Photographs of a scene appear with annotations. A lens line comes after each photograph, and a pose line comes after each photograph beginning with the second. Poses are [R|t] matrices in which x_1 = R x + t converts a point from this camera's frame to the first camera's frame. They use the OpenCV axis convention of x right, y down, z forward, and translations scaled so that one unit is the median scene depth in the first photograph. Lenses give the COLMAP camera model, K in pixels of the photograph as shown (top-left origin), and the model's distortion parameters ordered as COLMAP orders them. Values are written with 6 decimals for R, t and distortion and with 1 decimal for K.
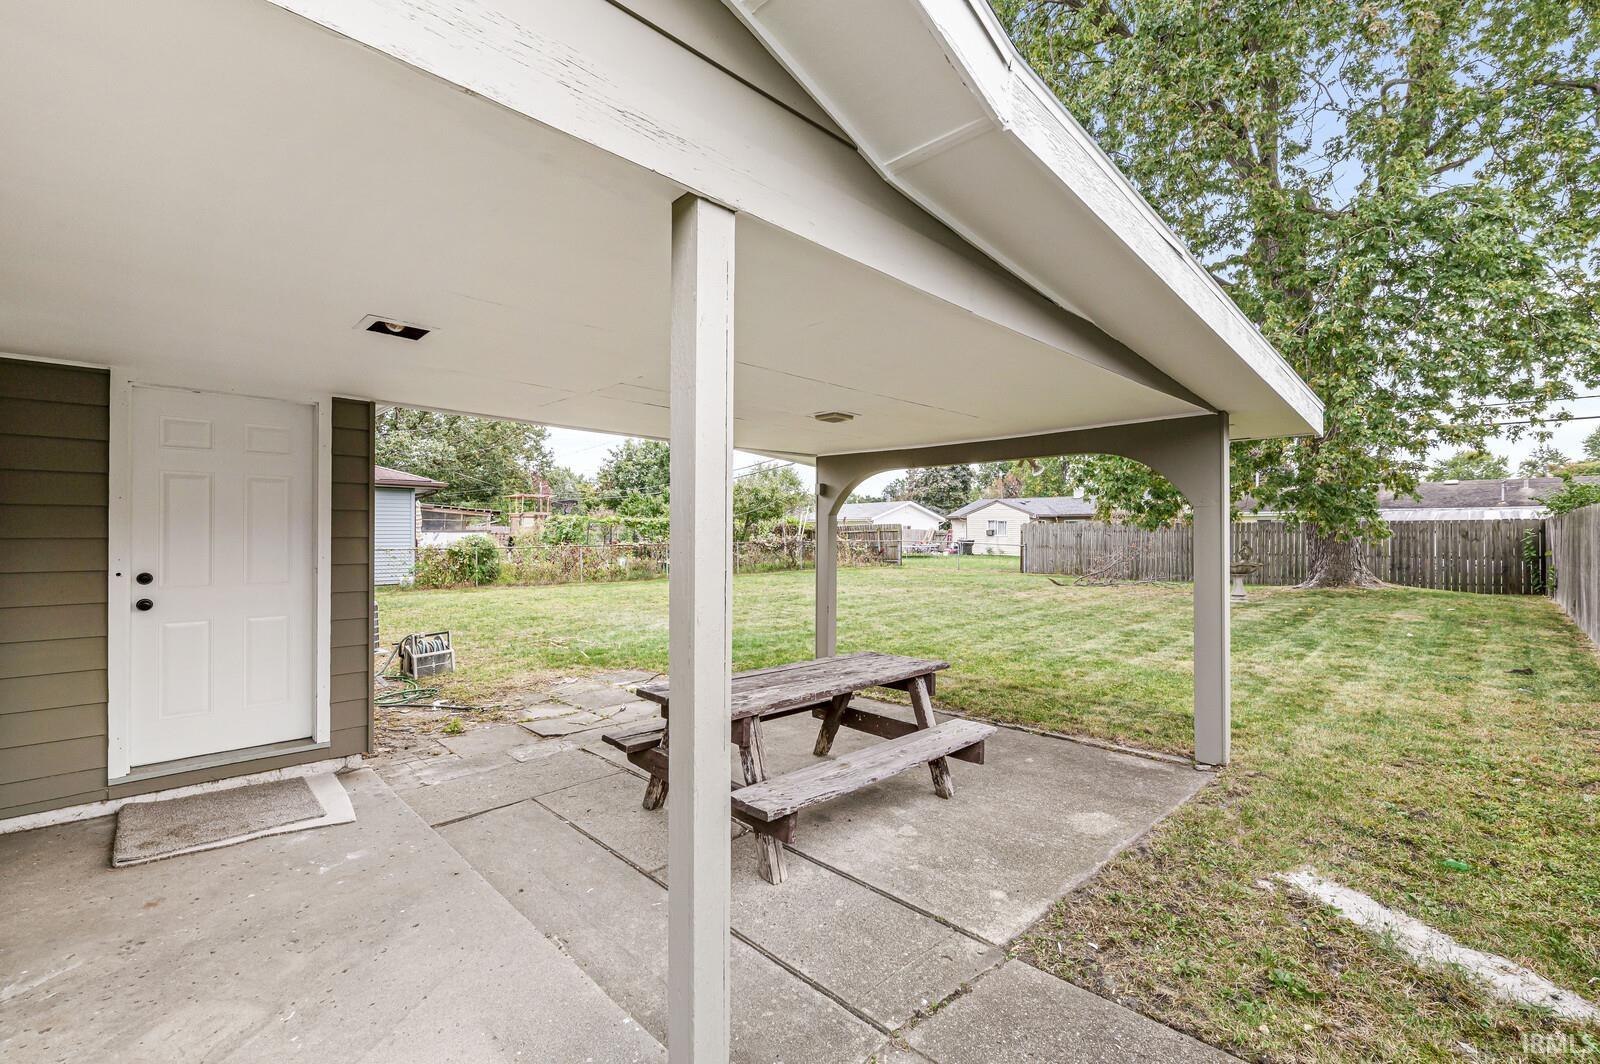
lens RADIAL K [[693.6, 0, 803.2], [0, 693.6, 512.0], [0, 0, 1]] dist [0.001043, -0.000411]
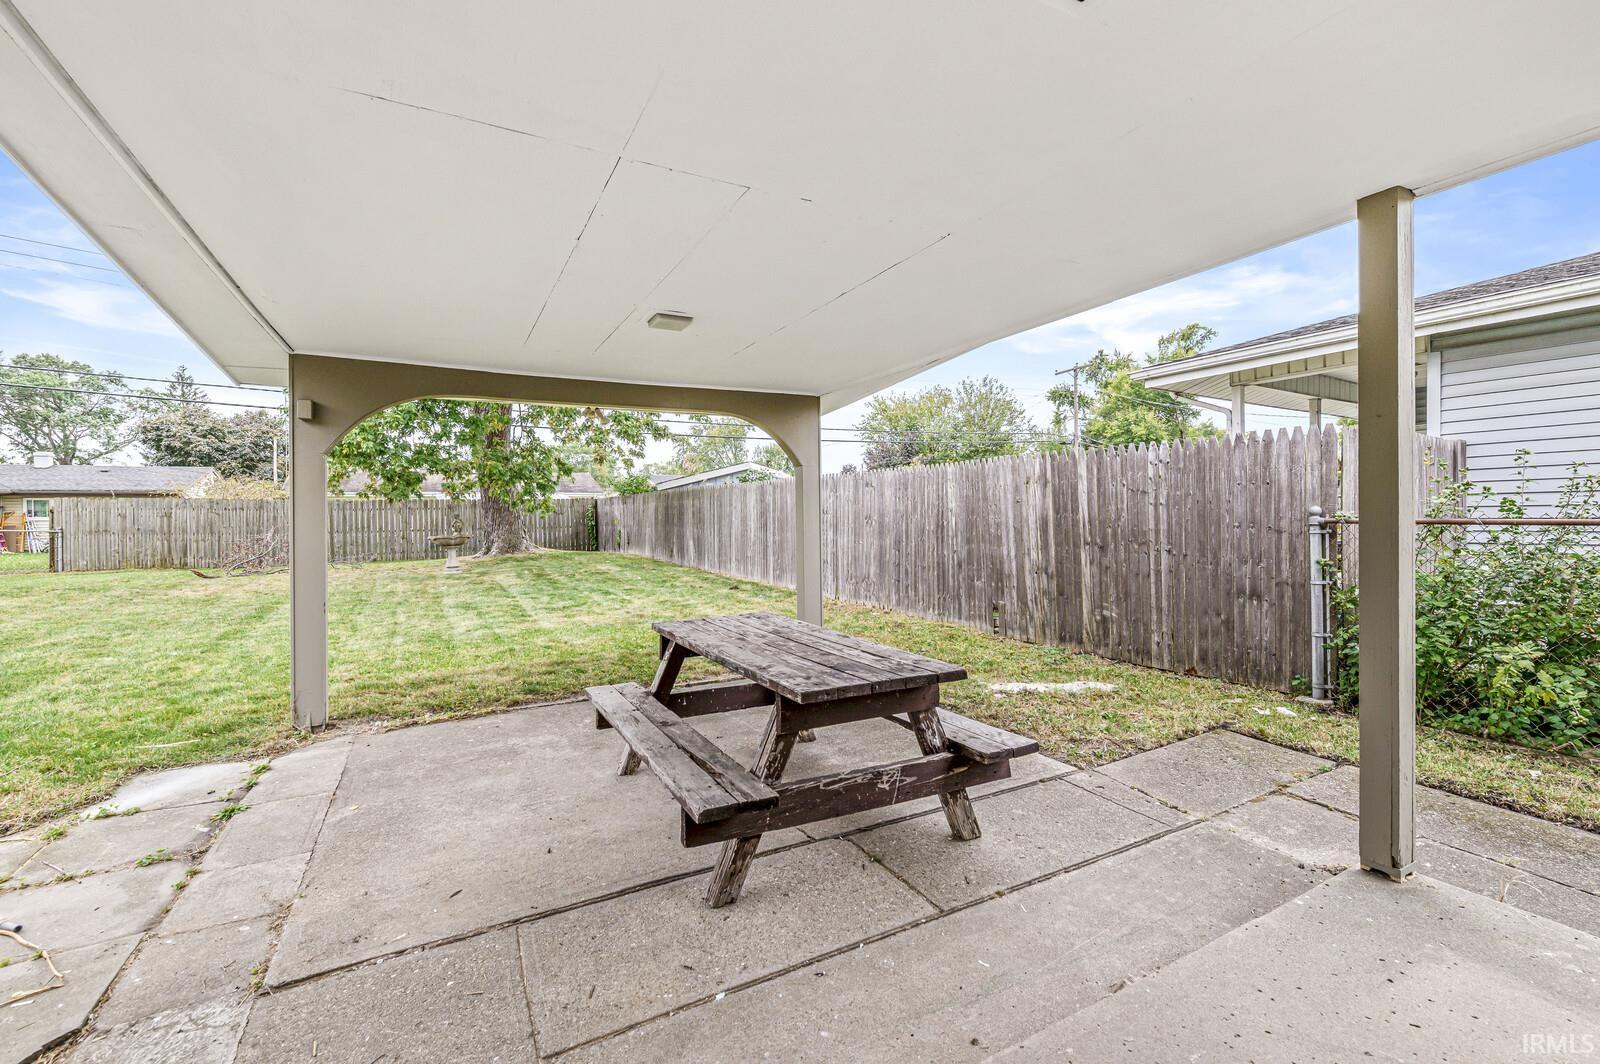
lens RADIAL K [[693.6, 0, 803.2], [0, 693.6, 512.0], [0, 0, 1]] dist [0.001043, -0.000411]
pose [[0.273518, -0.001848, 0.961865, -0.830081], [-0.017246, 0.999828, 0.006825, 0.085110], [-0.961712, -0.018456, 0.273439, 0.818617]]
